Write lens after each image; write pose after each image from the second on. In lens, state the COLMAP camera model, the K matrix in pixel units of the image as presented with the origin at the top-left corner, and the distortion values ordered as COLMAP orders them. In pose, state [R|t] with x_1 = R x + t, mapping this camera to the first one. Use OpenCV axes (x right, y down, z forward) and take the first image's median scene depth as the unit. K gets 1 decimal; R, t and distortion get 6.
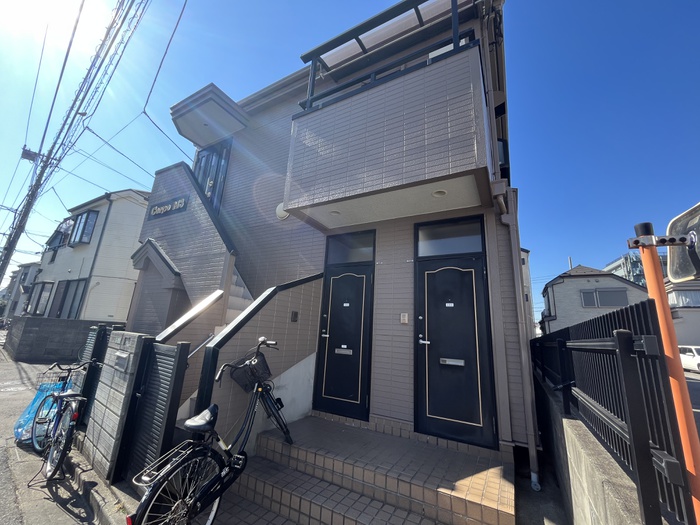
lens RADIAL K [[284.4, 0, 350.0], [0, 284.4, 262.5], [0, 0, 1]] dist [0.000691, 0.000147]
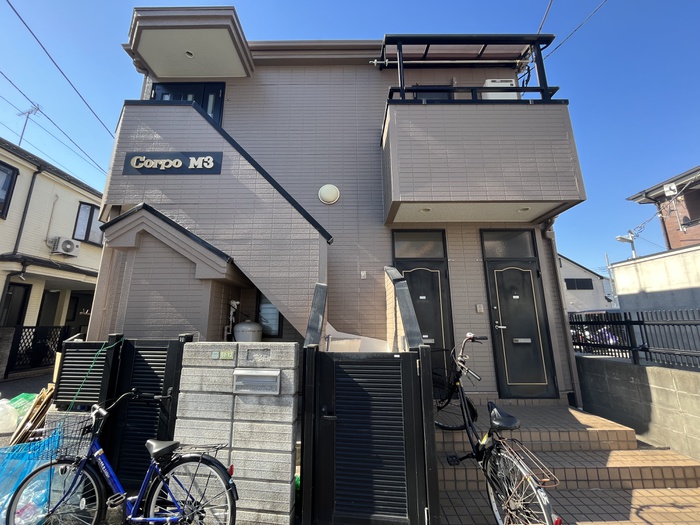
lens RADIAL K [[284.4, 0, 350.0], [0, 284.4, 262.5], [0, 0, 1]] dist [0.000691, 0.000147]
pose [[0.870310, 0.041767, 0.490731, -0.908747], [-0.065513, 0.997361, 0.031300, 0.002068], [-0.488128, -0.059390, 0.870749, 0.247751]]
